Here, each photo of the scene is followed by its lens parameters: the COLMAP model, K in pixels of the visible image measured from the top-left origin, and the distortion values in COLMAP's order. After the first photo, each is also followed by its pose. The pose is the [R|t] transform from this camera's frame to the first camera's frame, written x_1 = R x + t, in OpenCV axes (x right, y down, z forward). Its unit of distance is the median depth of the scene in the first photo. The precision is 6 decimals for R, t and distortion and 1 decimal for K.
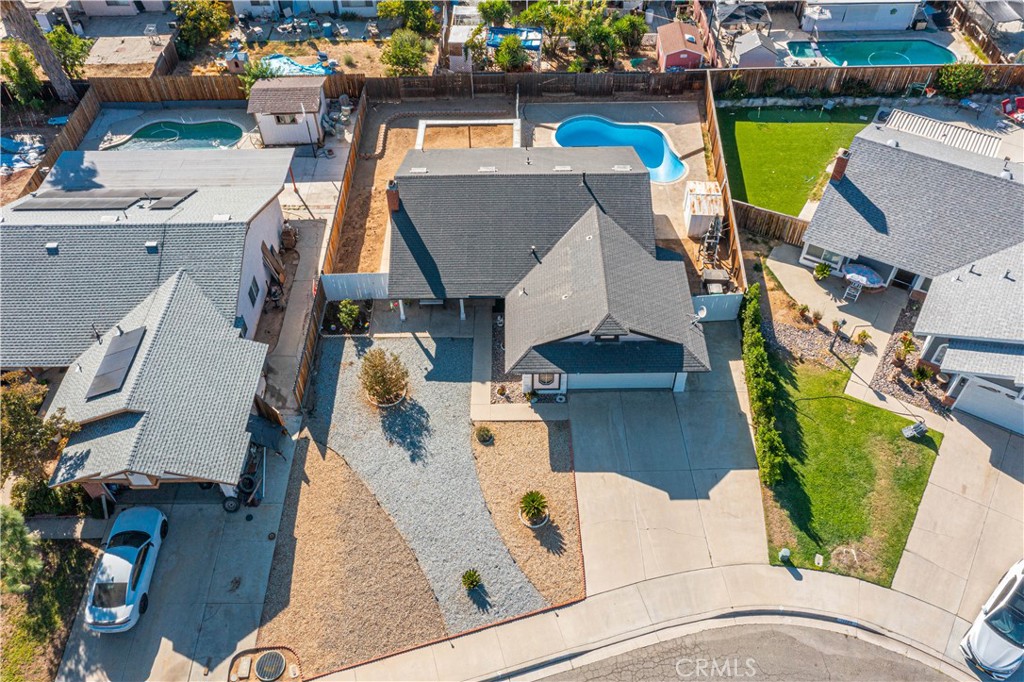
lens RADIAL K [[798.5, 0, 508.5], [0, 798.5, 339.9], [0, 0, 1]] dist [0.002775, 0.006229]
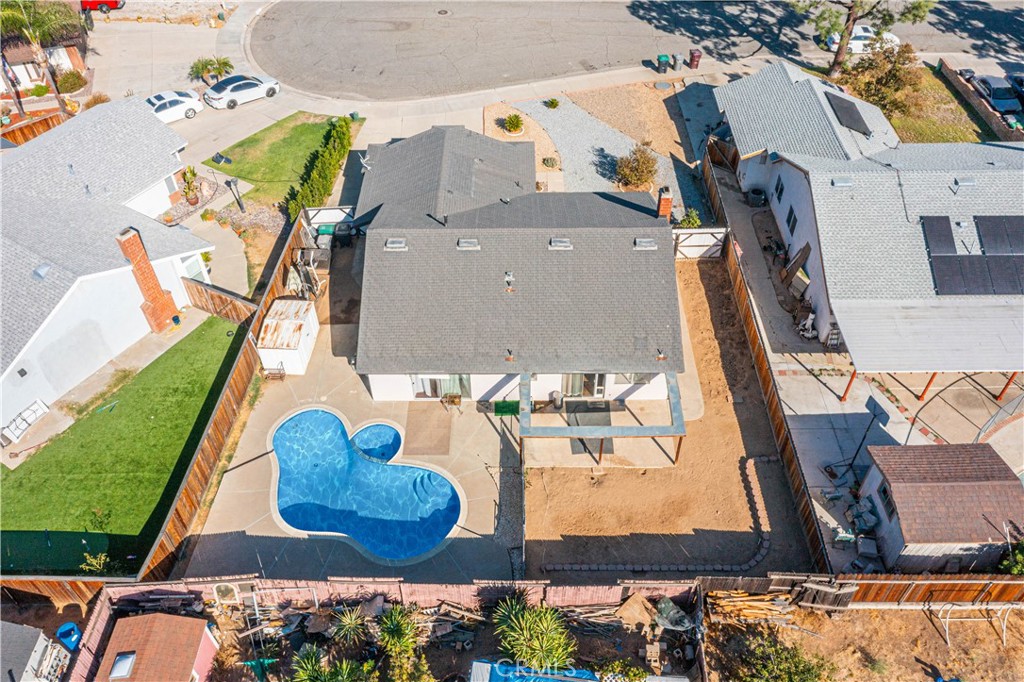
lens RADIAL K [[807.4, 0, 508.6], [0, 807.4, 335.0], [0, 0, 1]] dist [0.007453, 0.010388]
pose [[-0.999494, 0.017175, 0.026766, 0.007025], [0.025806, -0.053870, 0.998214, -1.156380], [0.018586, 0.998400, 0.053400, 1.163696]]
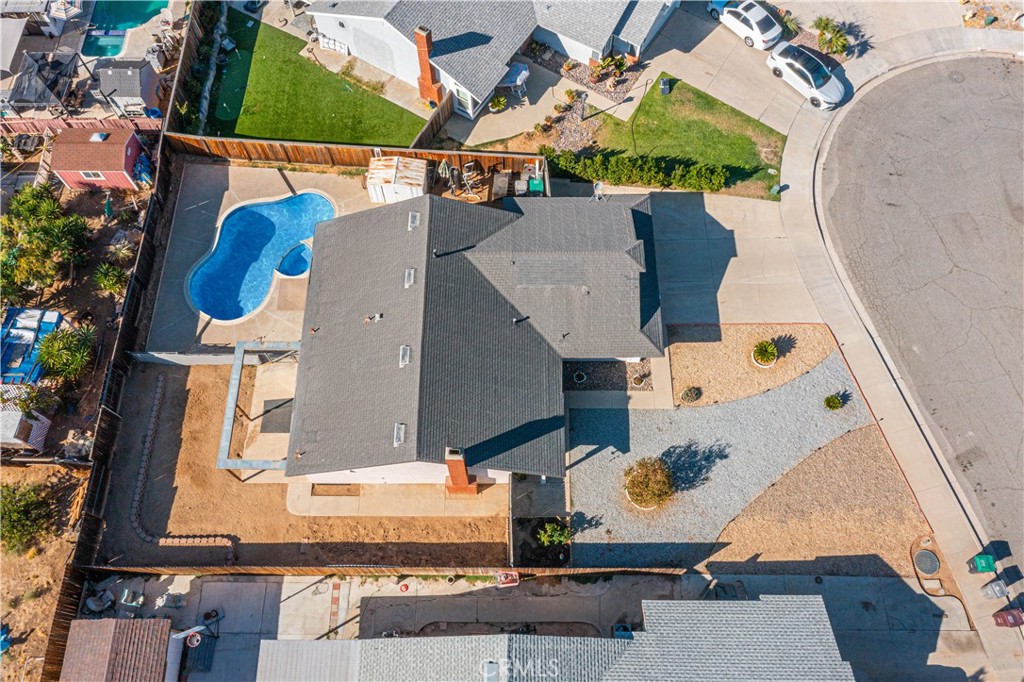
lens RADIAL K [[807.4, 0, 508.6], [0, 807.4, 335.0], [0, 0, 1]] dist [0.007453, 0.010388]
pose [[0.002213, -0.900547, 0.434754, -0.417743], [0.747534, 0.290263, 0.597445, -0.716614], [-0.664220, 0.323671, 0.673832, 0.385760]]
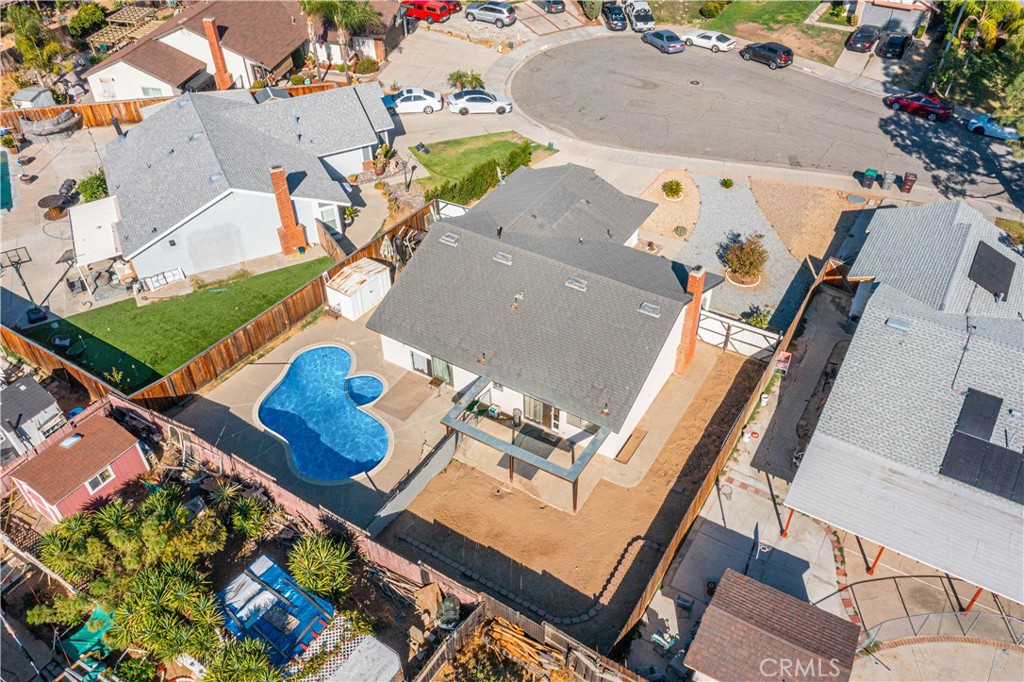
lens RADIAL K [[798.5, 0, 508.5], [0, 798.5, 339.9], [0, 0, 1]] dist [0.002775, 0.006229]
pose [[-0.849939, -0.322219, 0.416867, -0.380926], [0.409315, 0.094386, 0.907498, -1.134008], [-0.331759, 0.941948, 0.051666, 1.152378]]
